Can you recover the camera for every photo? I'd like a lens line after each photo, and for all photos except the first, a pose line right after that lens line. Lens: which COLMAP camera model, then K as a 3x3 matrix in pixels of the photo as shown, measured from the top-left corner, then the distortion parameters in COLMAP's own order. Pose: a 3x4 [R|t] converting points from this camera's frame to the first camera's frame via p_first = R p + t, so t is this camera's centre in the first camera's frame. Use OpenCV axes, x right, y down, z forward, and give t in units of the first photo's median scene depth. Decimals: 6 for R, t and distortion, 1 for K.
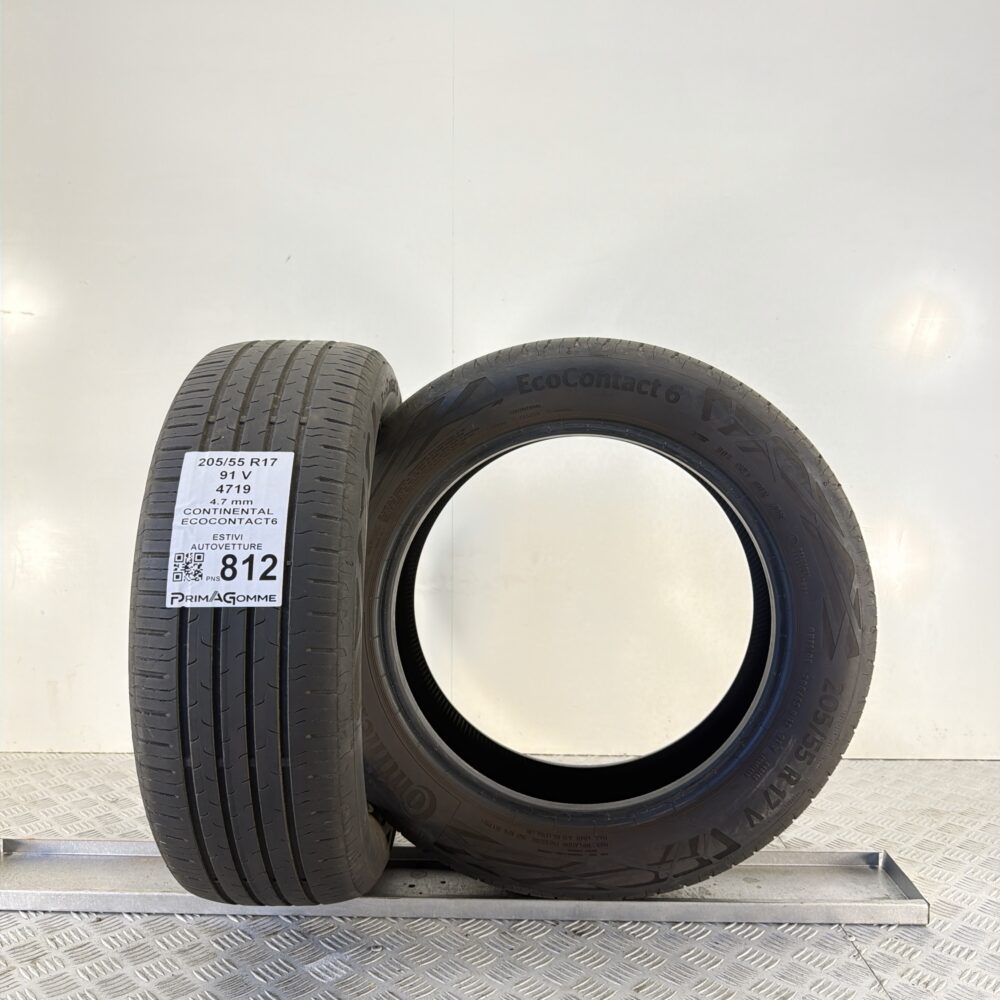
lens RADIAL K [[980.1, 0, 500.0], [0, 980.1, 500.0], [0, 0, 1]] dist [0.143464, -0.013905]
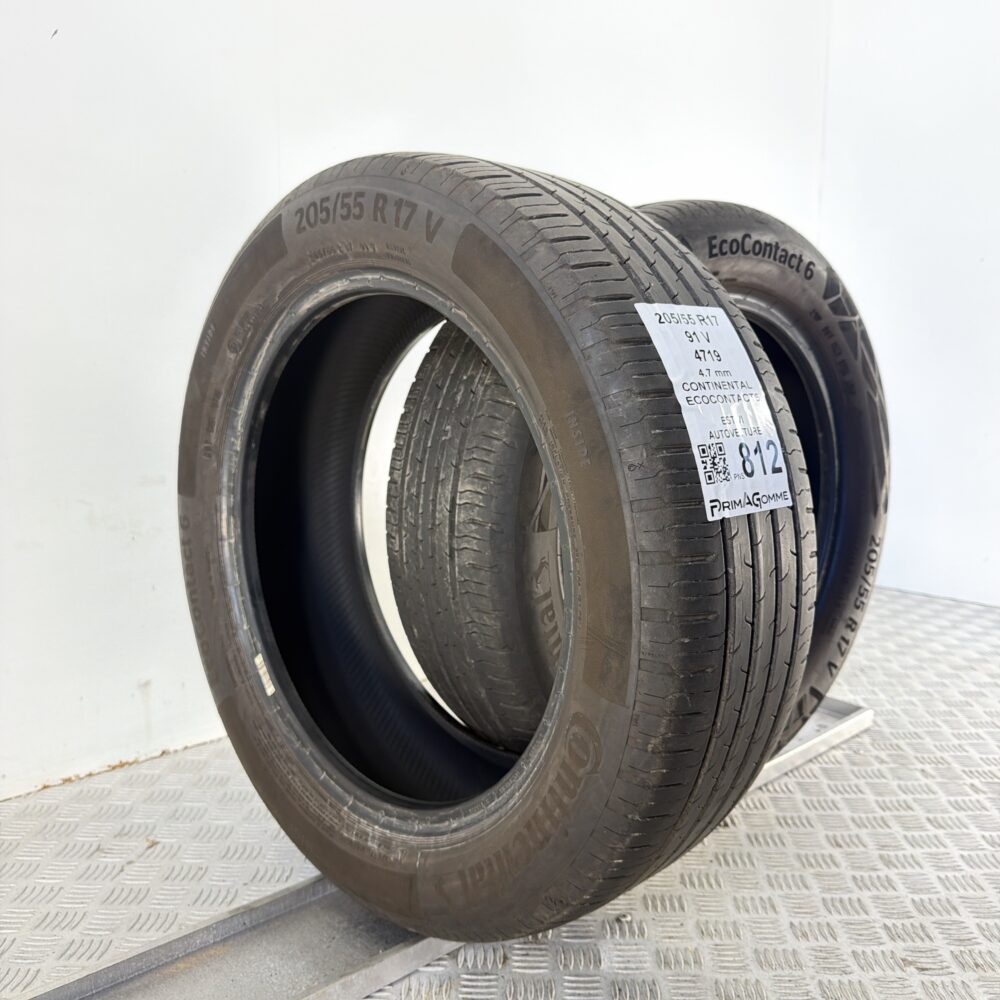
lens RADIAL K [[980.1, 0, 500.0], [0, 980.1, 500.0], [0, 0, 1]] dist [0.143464, -0.013905]
pose [[0.700375, -0.094046, 0.707552, -0.908046], [0.044903, 0.995124, 0.087822, 0.024108], [-0.712361, -0.029737, 0.701183, 0.599853]]
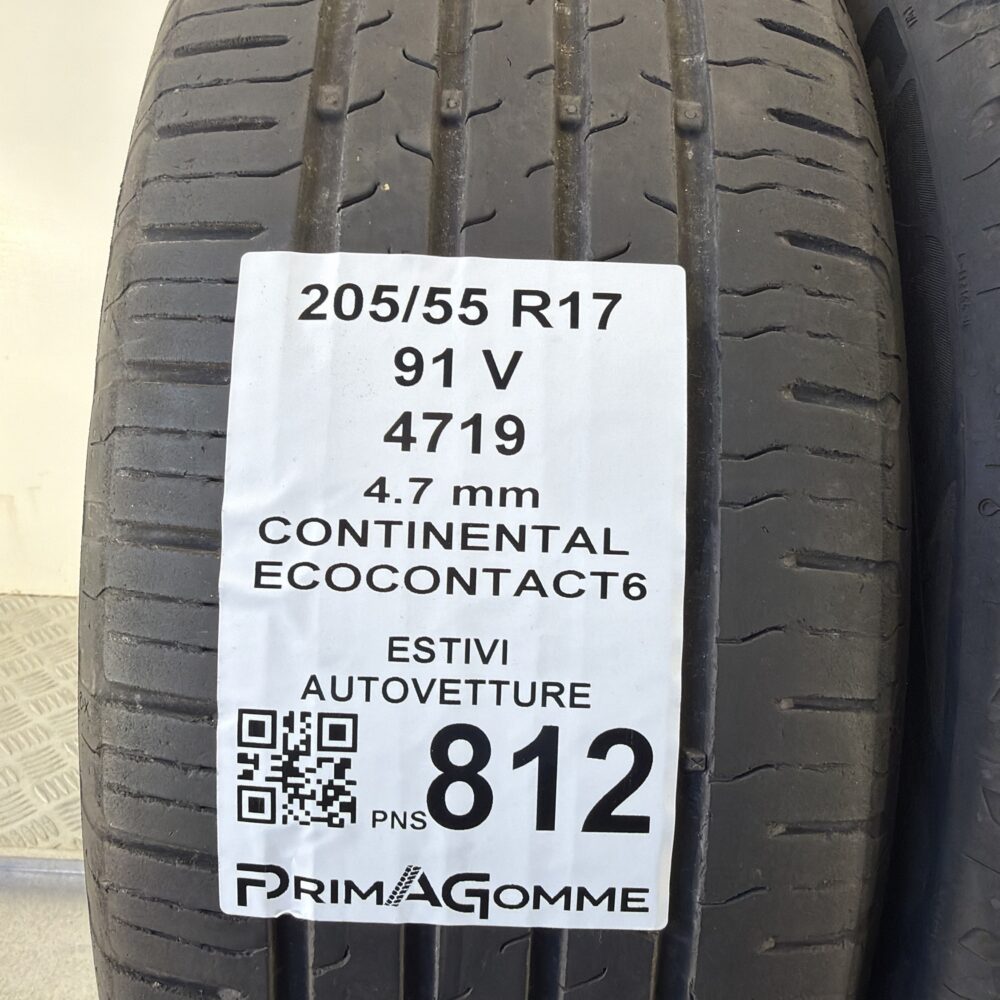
lens RADIAL K [[1001.9, 0, 500.0], [0, 1001.9, 500.0], [0, 0, 1]] dist [0.007687, 0.007212]
pose [[0.999488, 0.029806, 0.011658, -0.262903], [-0.031993, 0.940492, 0.338307, -0.078442], [-0.000880, -0.338506, 0.940964, 0.774285]]
